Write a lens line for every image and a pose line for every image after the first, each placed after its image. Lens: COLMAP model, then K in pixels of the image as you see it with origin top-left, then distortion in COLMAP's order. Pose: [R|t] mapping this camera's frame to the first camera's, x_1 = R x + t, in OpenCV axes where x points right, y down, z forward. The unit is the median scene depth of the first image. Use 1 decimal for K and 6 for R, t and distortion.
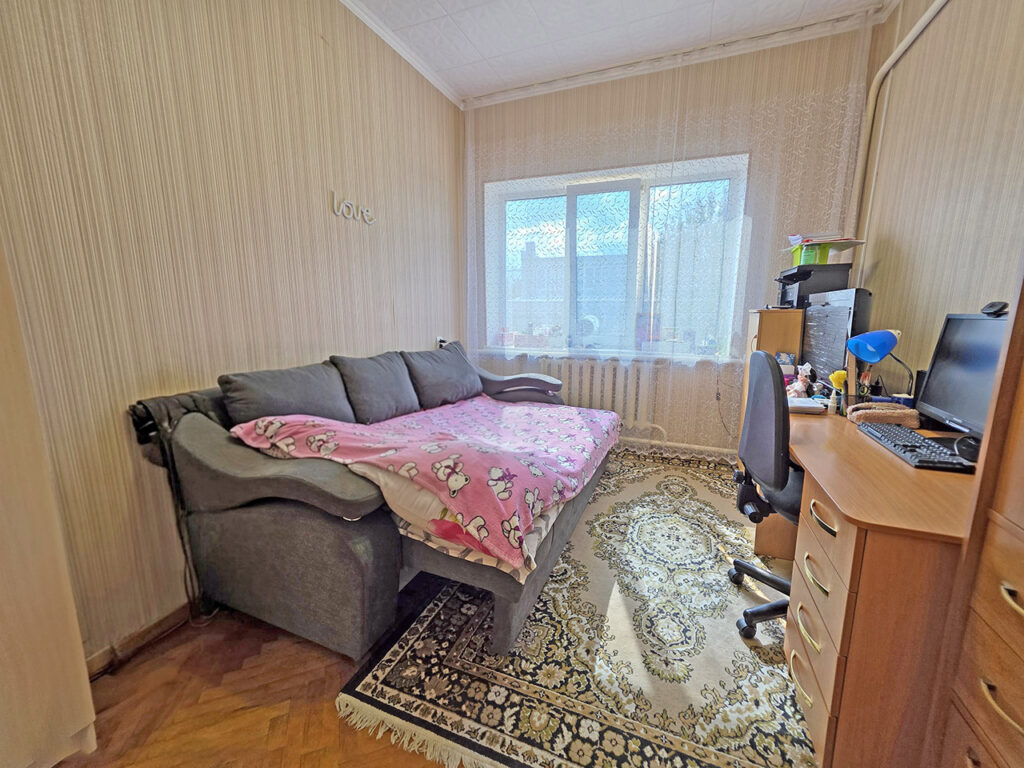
lens RADIAL K [[413.0, 0, 515.0], [0, 413.0, 381.8], [0, 0, 1]] dist [0.011101, -0.000035]
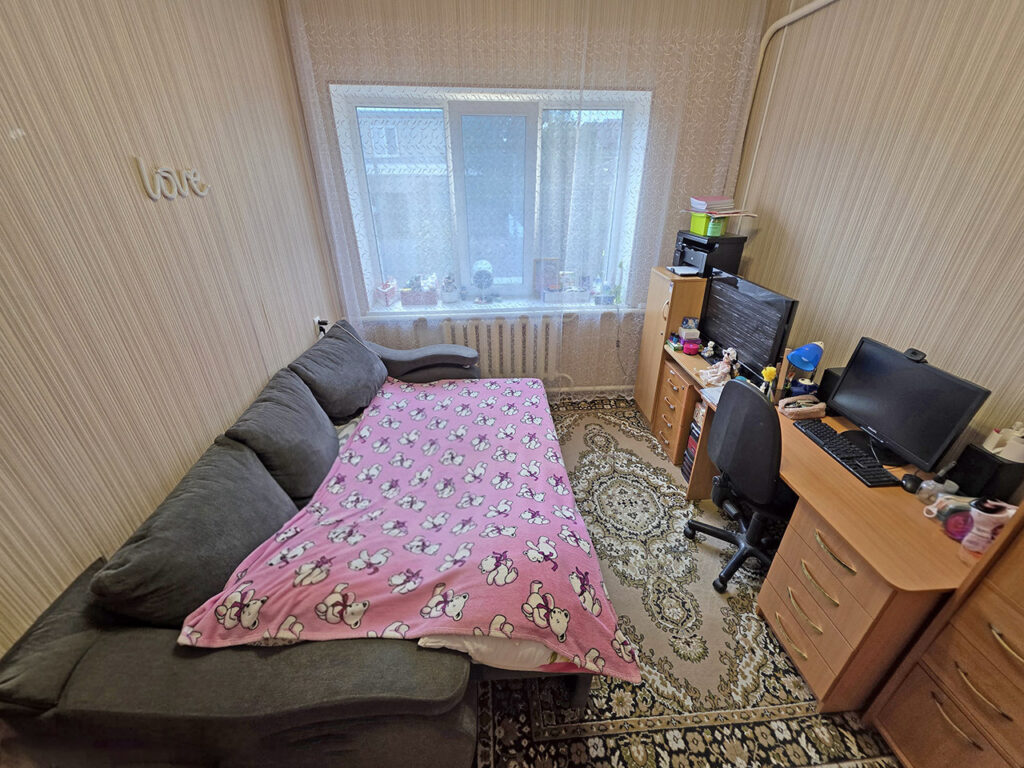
lens RADIAL K [[412.7, 0, 516.3], [0, 412.7, 382.8], [0, 0, 1]] dist [0.007851, 0.000289]
pose [[0.896144, -0.207313, 0.392362, -0.433039], [0.078397, 0.944222, 0.319843, -0.517985], [-0.436784, -0.255865, 0.862411, 0.336727]]
